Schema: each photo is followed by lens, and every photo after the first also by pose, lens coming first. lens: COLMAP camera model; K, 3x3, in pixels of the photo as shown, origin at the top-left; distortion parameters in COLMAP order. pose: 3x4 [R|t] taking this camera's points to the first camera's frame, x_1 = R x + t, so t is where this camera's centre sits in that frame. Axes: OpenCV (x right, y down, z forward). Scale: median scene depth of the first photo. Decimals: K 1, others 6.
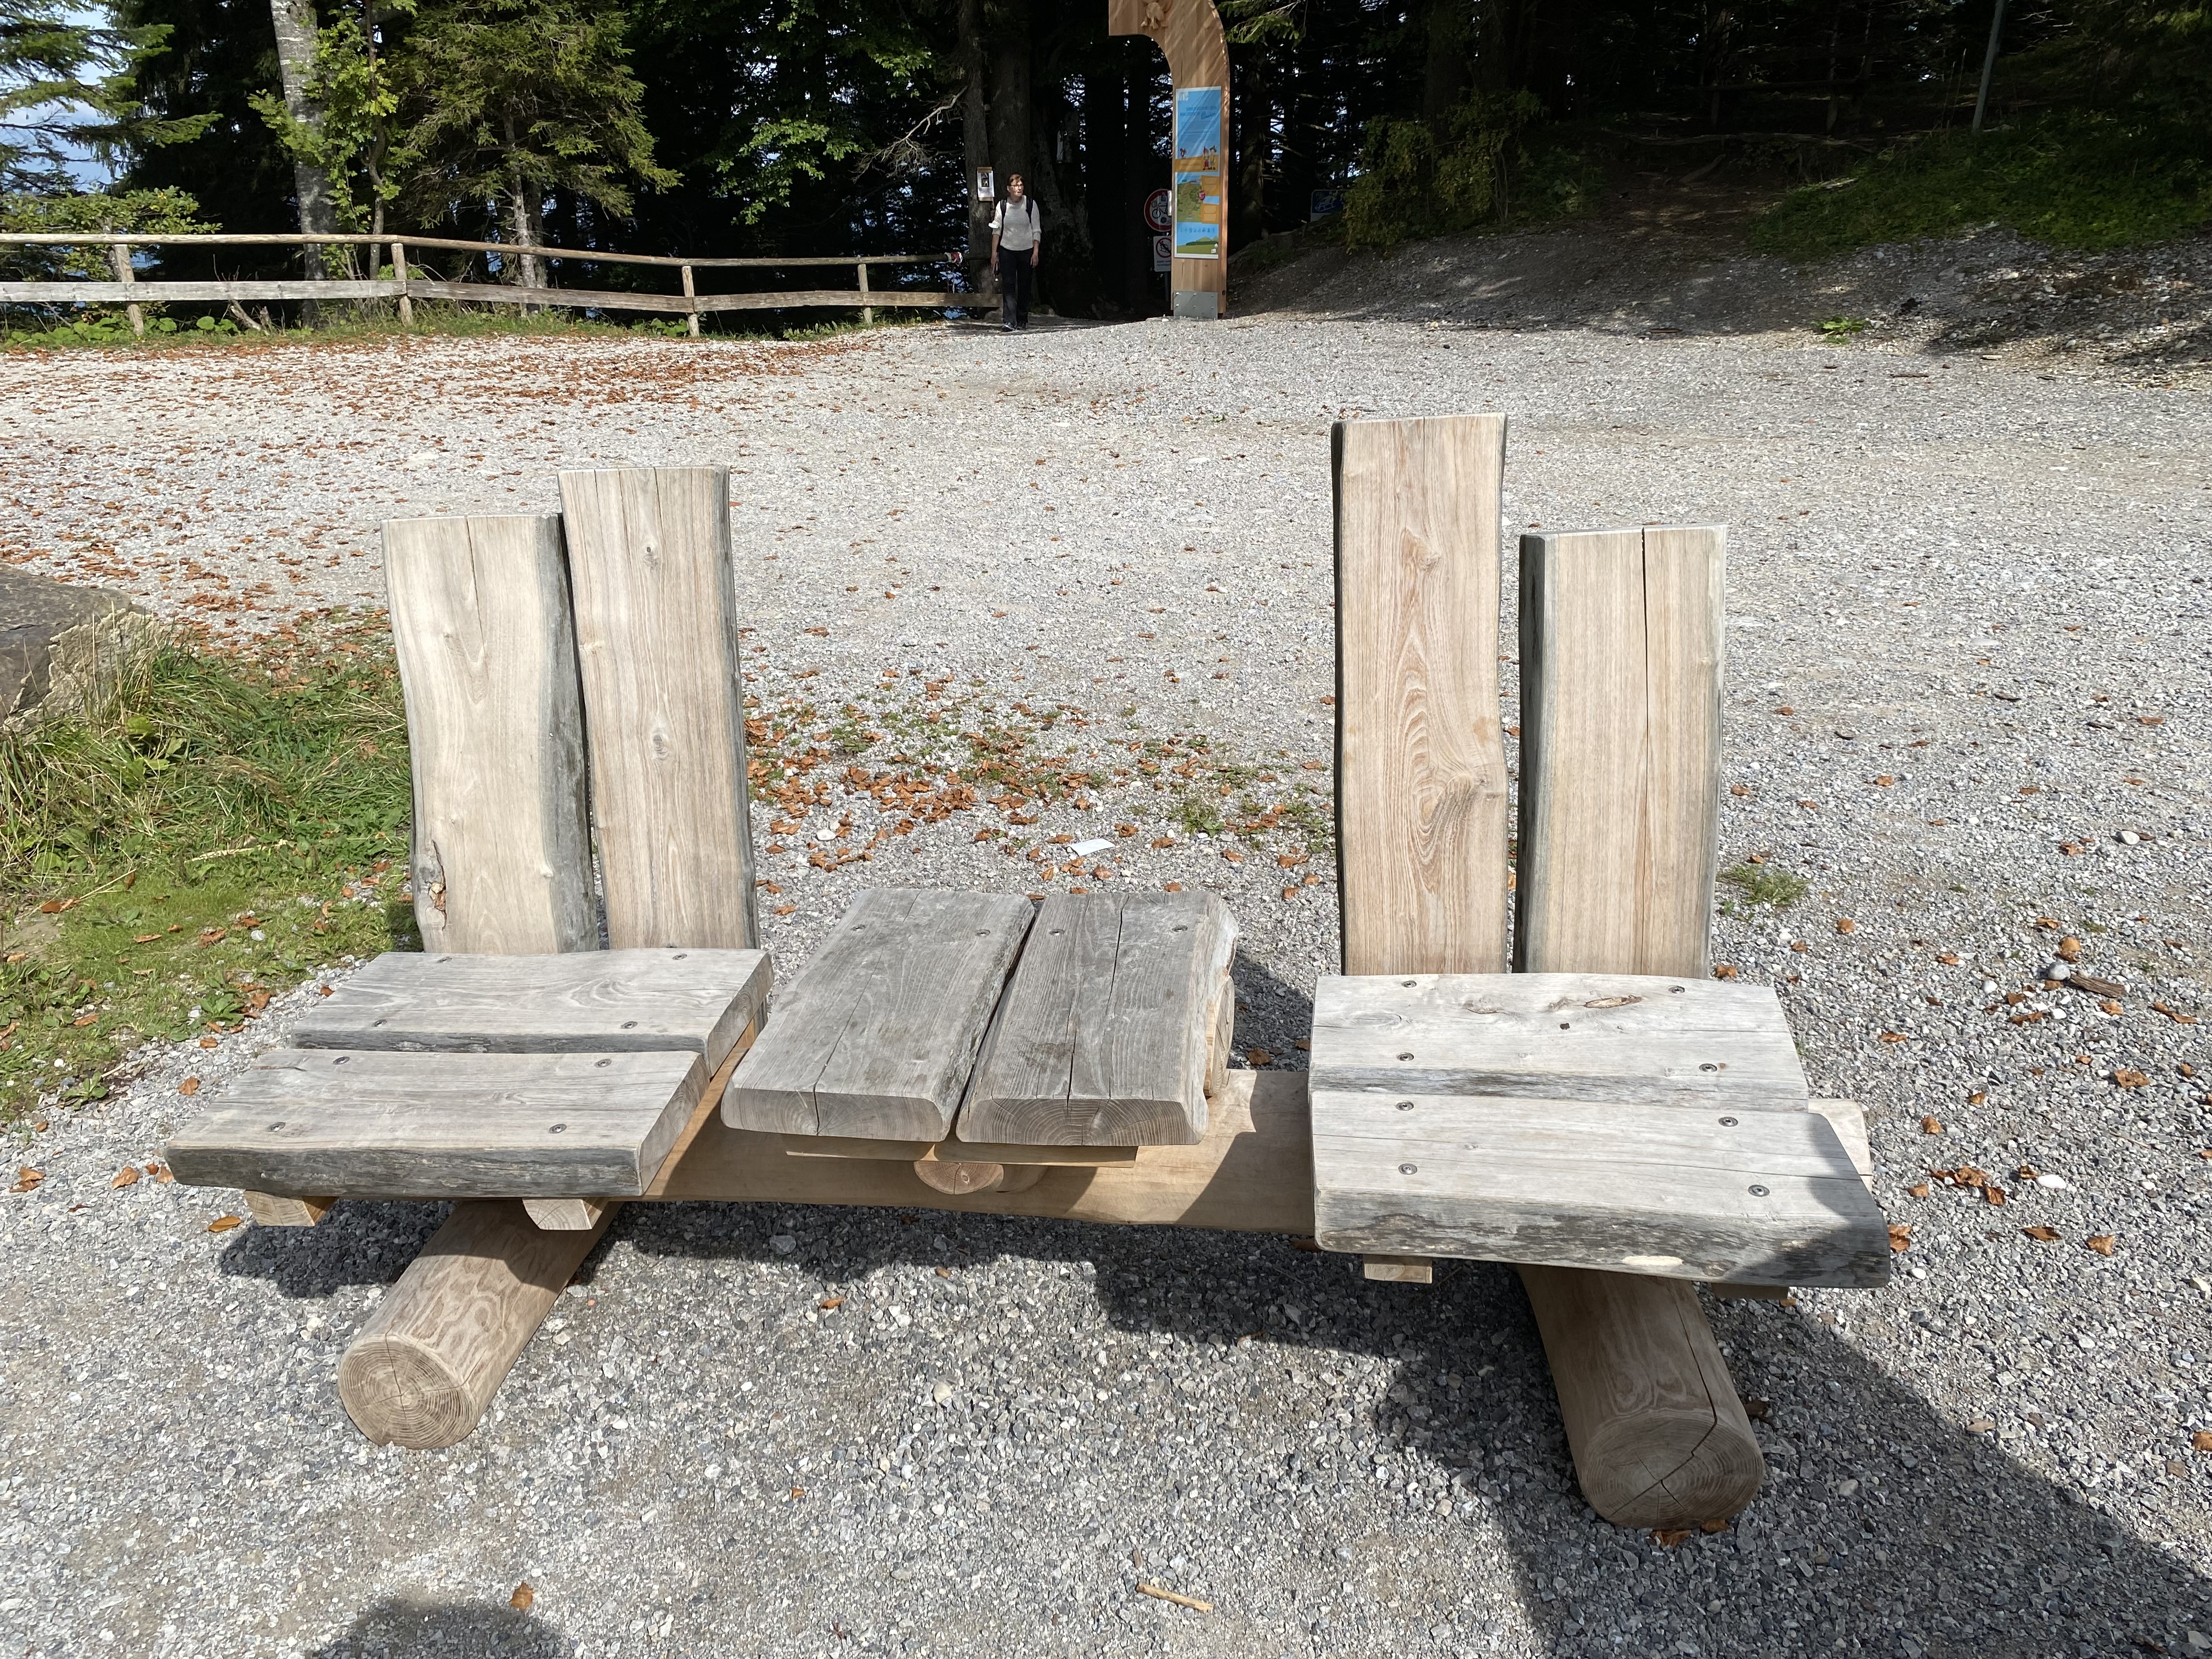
lens RADIAL K [[1753.5, 0, 1115.9], [0, 1753.5, 832.7], [0, 0, 1]] dist [-0.010564, 0.058480]
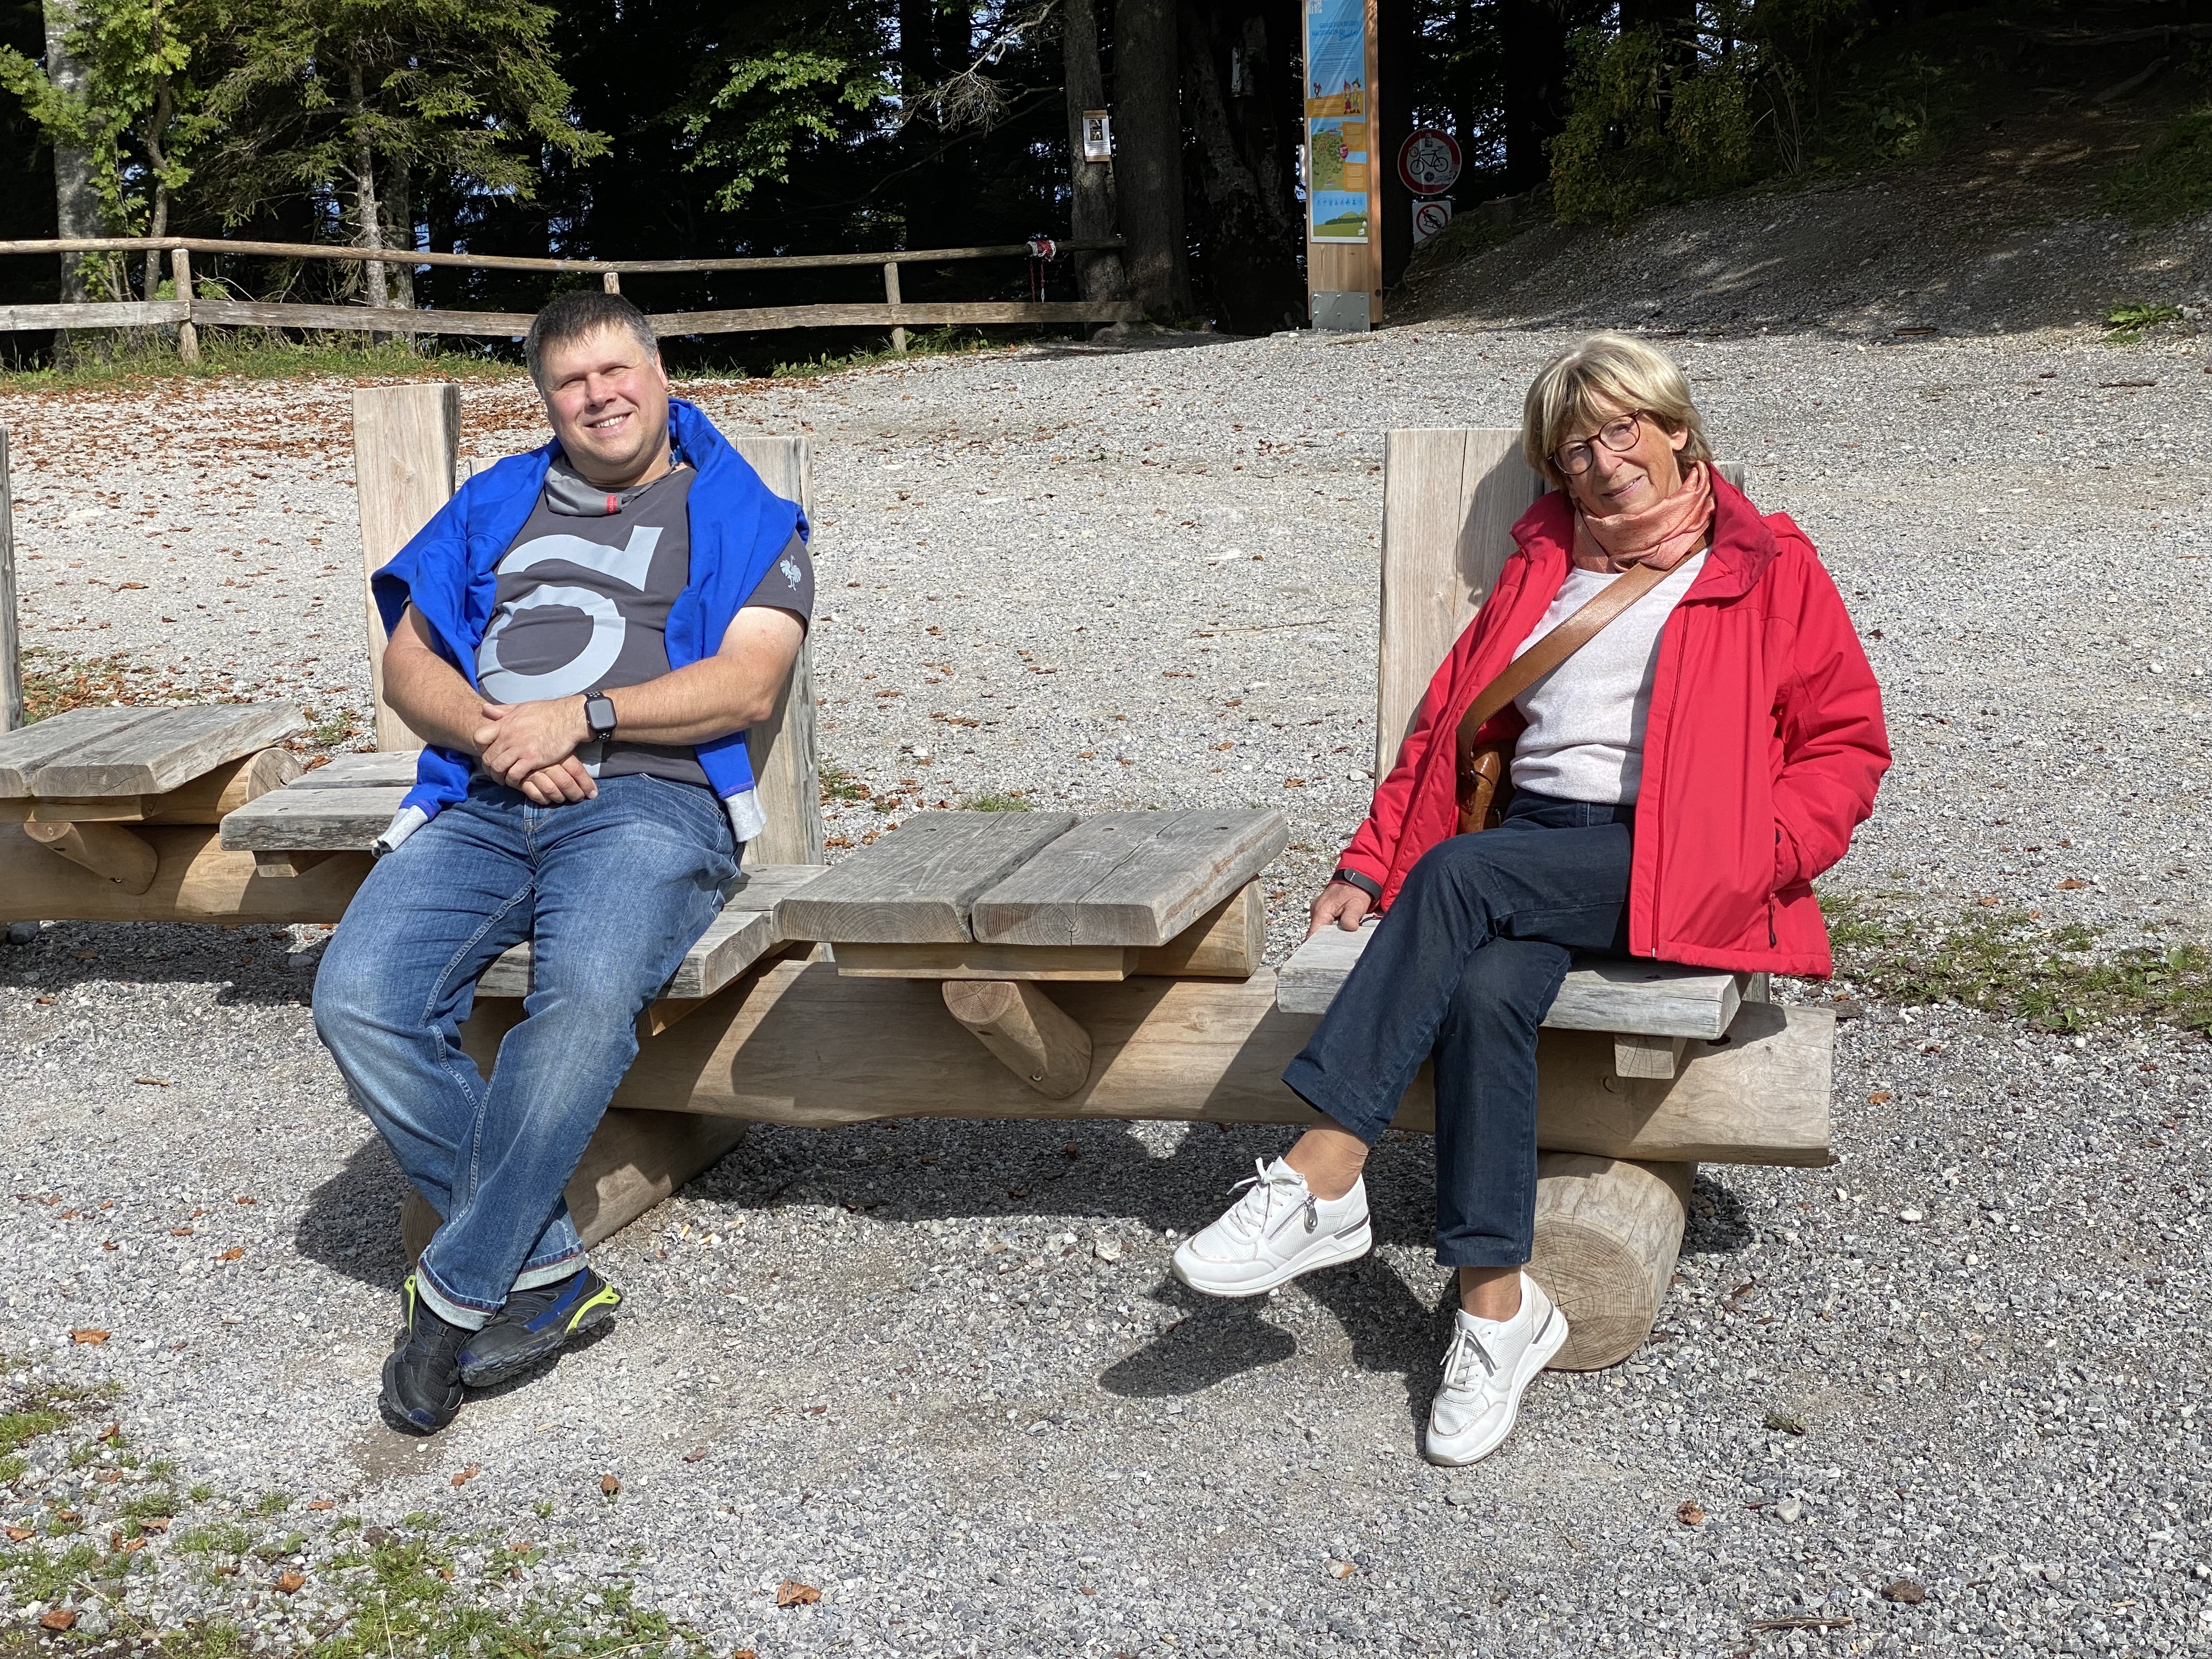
lens RADIAL K [[3332.8, 0, 1108.1], [0, 3332.8, 832.8], [0, 0, 1]] dist [0.122419, 0.000000]
pose [[0.988661, 0.000716, -0.150164, 0.149401], [-0.021660, 0.990211, -0.137888, 0.066770], [0.148595, 0.139577, 0.978998, -0.212852]]
